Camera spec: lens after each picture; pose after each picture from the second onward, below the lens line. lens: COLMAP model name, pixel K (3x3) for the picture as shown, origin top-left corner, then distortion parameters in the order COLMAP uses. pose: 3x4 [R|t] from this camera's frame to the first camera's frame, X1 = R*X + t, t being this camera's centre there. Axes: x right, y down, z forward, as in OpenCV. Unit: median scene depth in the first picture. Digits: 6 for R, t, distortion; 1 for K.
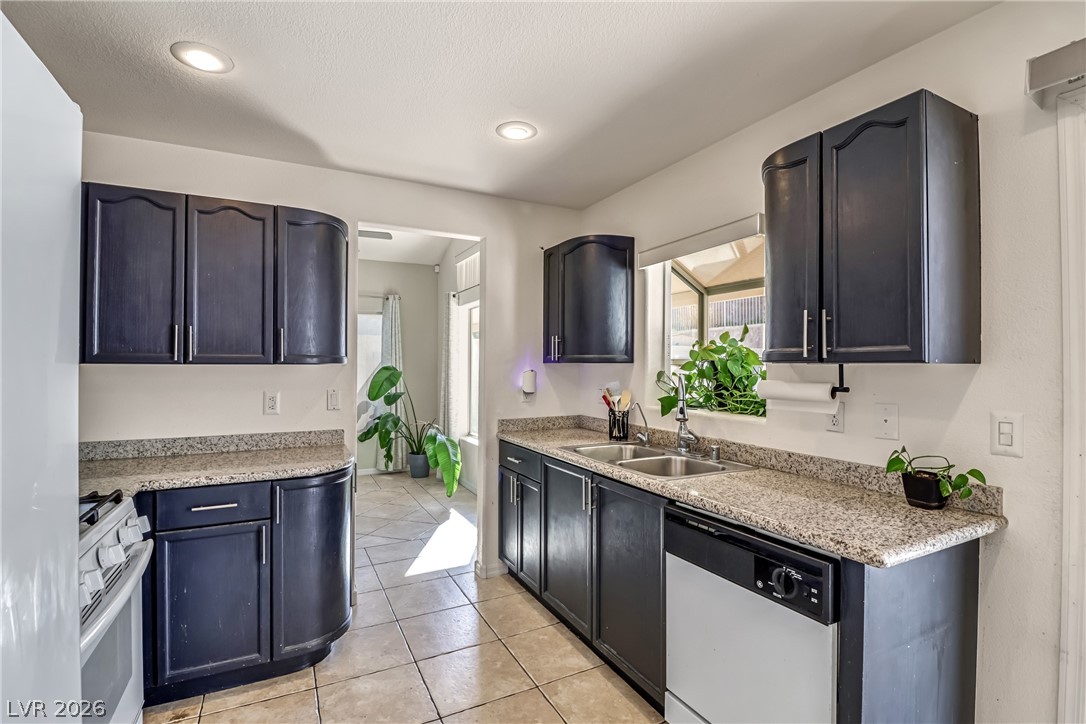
lens RADIAL K [[503.5, 0, 545.3], [0, 503.5, 360.9], [0, 0, 1]] dist [-0.003530, -0.011519]
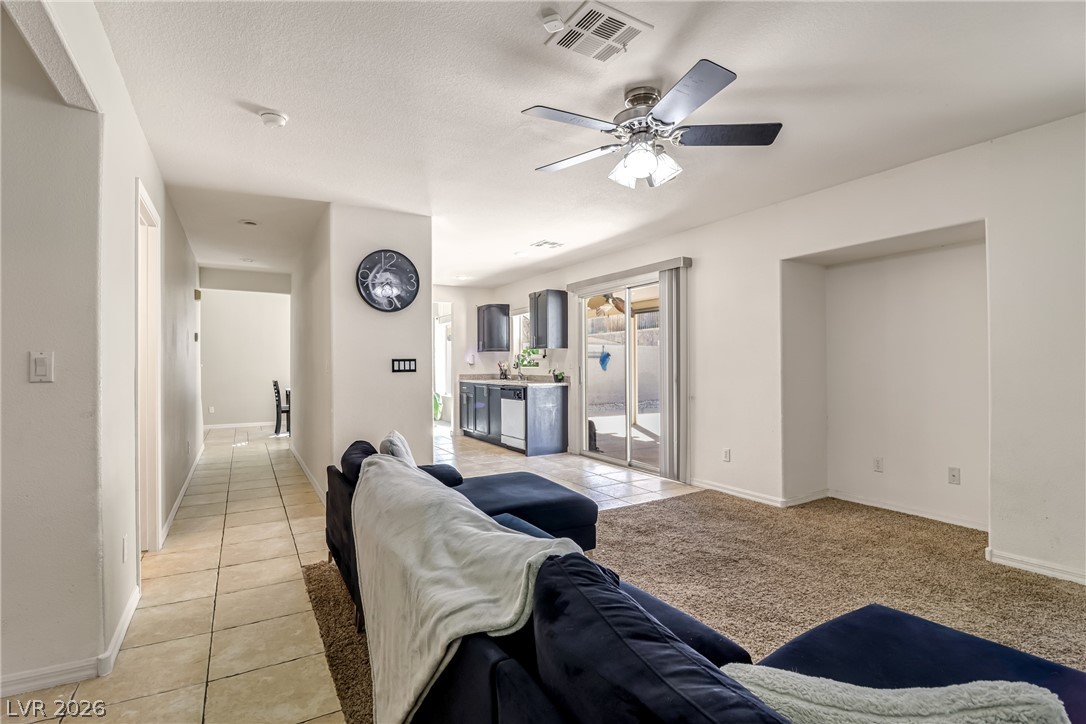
lens RADIAL K [[503.5, 0, 545.3], [0, 503.5, 360.9], [0, 0, 1]] dist [-0.003530, -0.011519]
pose [[0.998418, -0.010292, 0.055270, 0.263715], [0.010230, 0.999947, 0.001405, 0.064404], [-0.055282, -0.000838, 0.998470, -2.050235]]
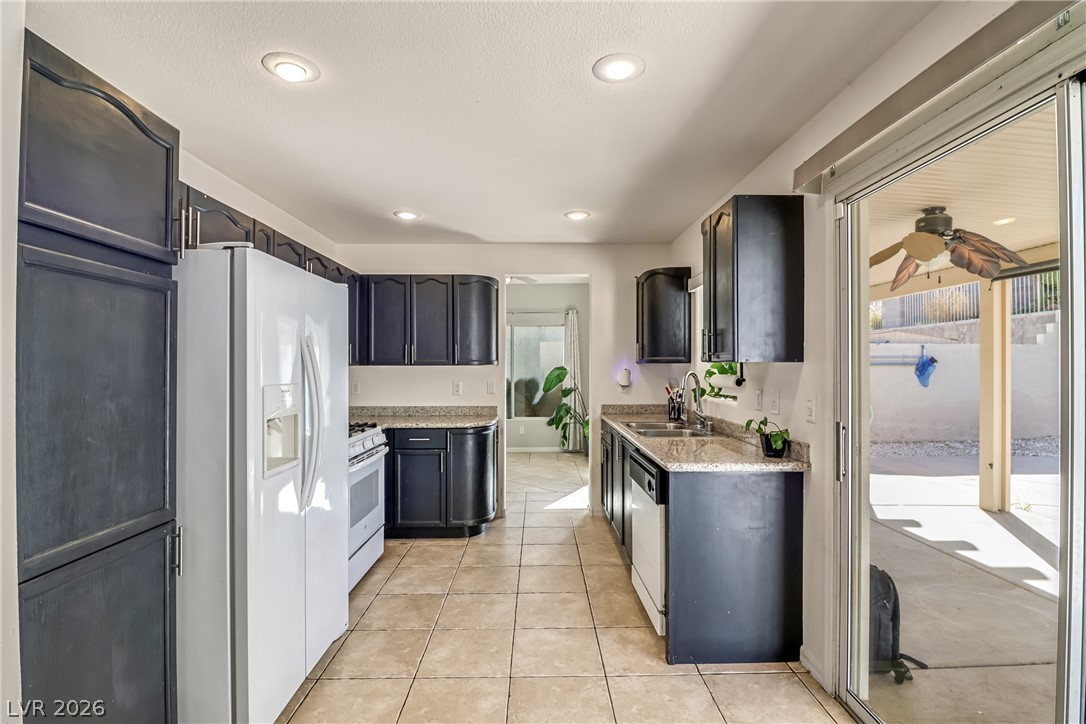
lens RADIAL K [[514.0, 0, 548.7], [0, 514.0, 365.1], [0, 0, 1]] dist [-0.004819, -0.000685]
pose [[0.896945, -0.005031, -0.442113, 0.529775], [0.007474, 0.999965, 0.003785, 0.001342], [0.442079, -0.006699, 0.896951, -0.441726]]
